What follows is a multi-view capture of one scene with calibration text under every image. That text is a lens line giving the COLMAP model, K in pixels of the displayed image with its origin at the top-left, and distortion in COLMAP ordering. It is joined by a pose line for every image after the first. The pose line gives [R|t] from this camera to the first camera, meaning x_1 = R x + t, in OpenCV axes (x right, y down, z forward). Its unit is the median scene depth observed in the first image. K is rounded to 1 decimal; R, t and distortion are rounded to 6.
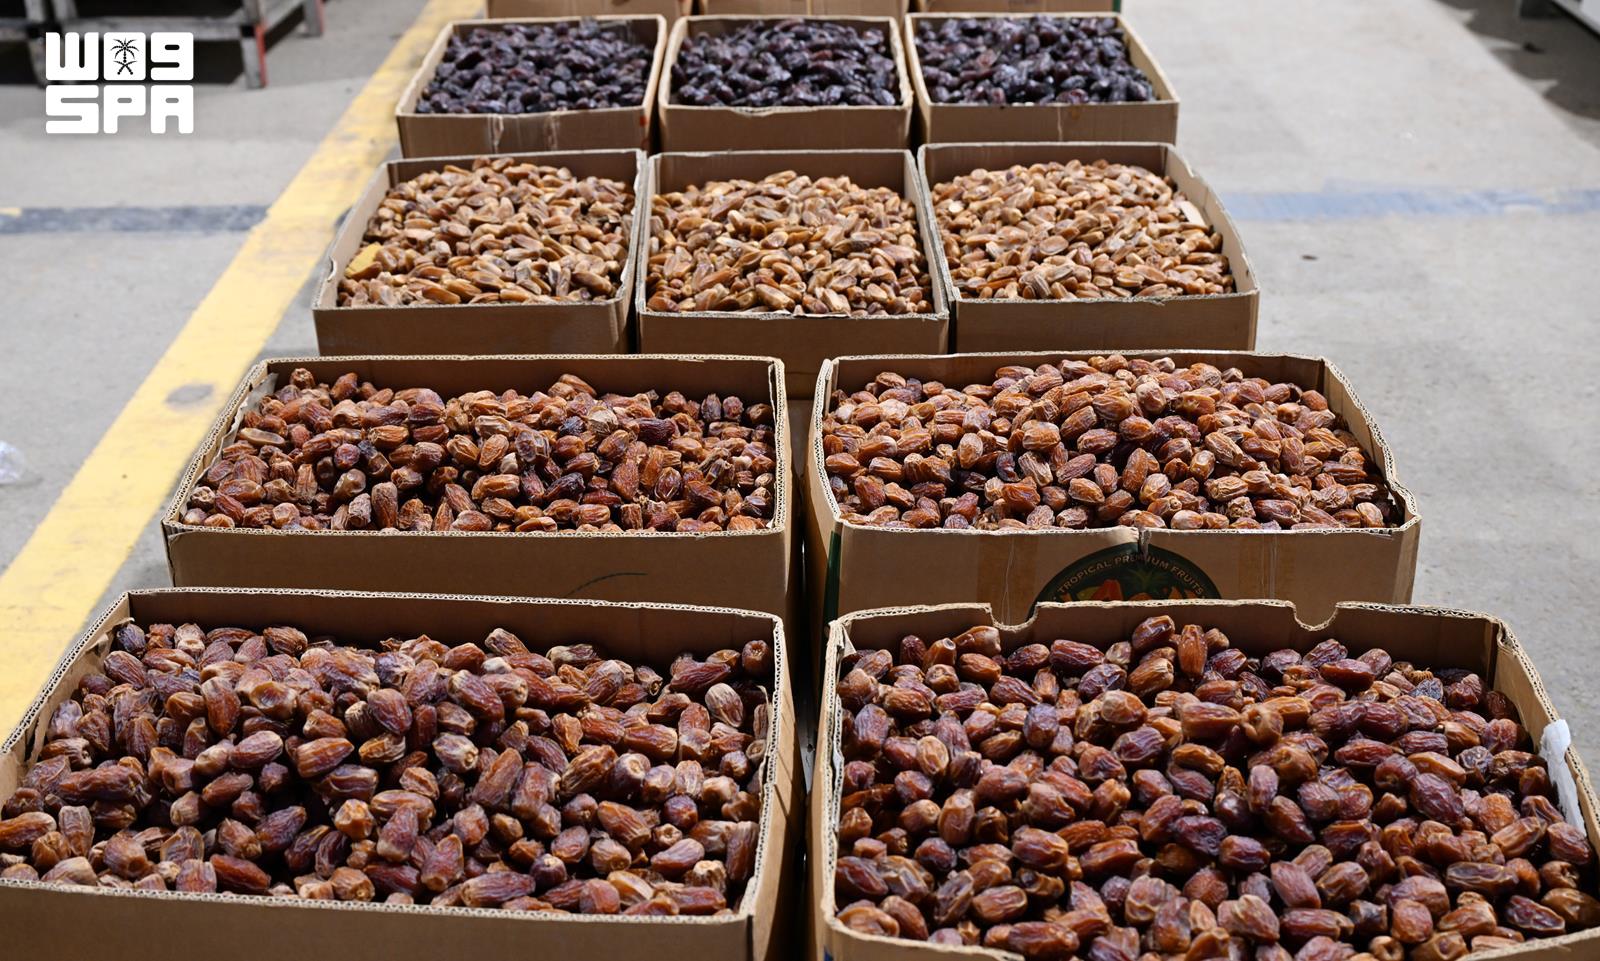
lens RADIAL K [[1910.9, 0, 800.0], [0, 1910.9, 480.5], [0, 0, 1]] dist [-0.001512, 0.000000]
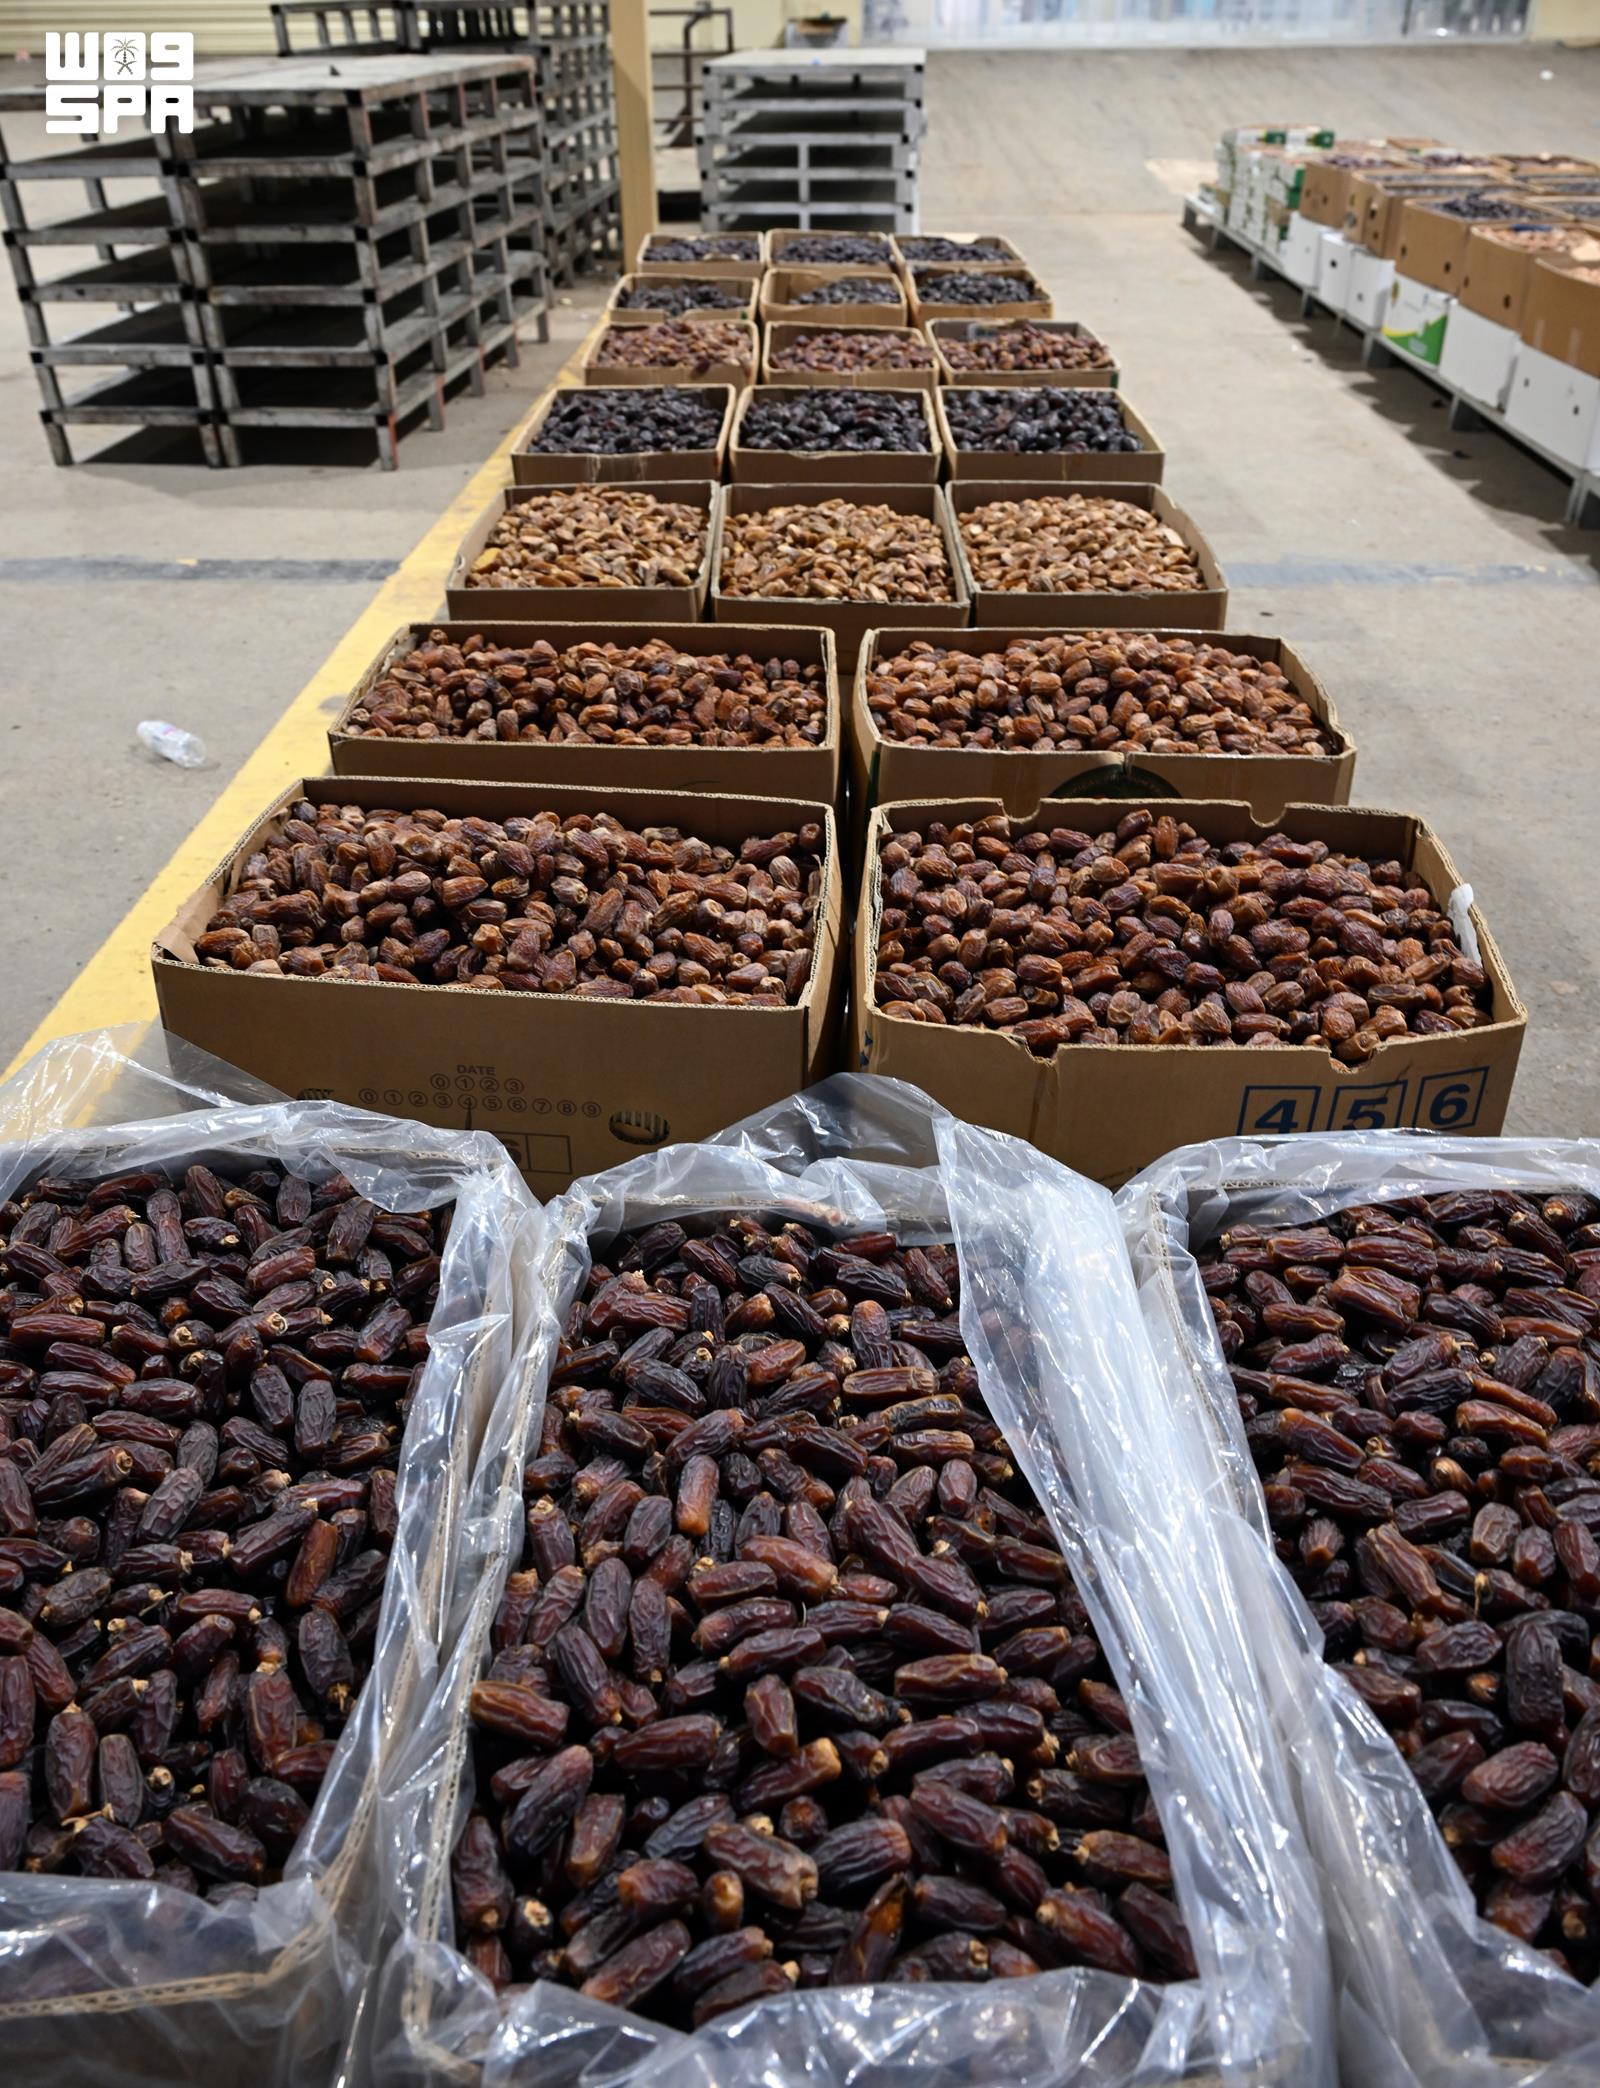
lens RADIAL K [[1576.2, 0, 799.9], [0, 1576.2, 1043.9], [0, 0, 1]] dist [-0.000528, -0.006818]
pose [[0.999696, 0.020669, -0.013410, -0.012255], [-0.019468, 0.996259, 0.084194, 0.125307], [0.015100, -0.083908, 0.996359, -0.021209]]
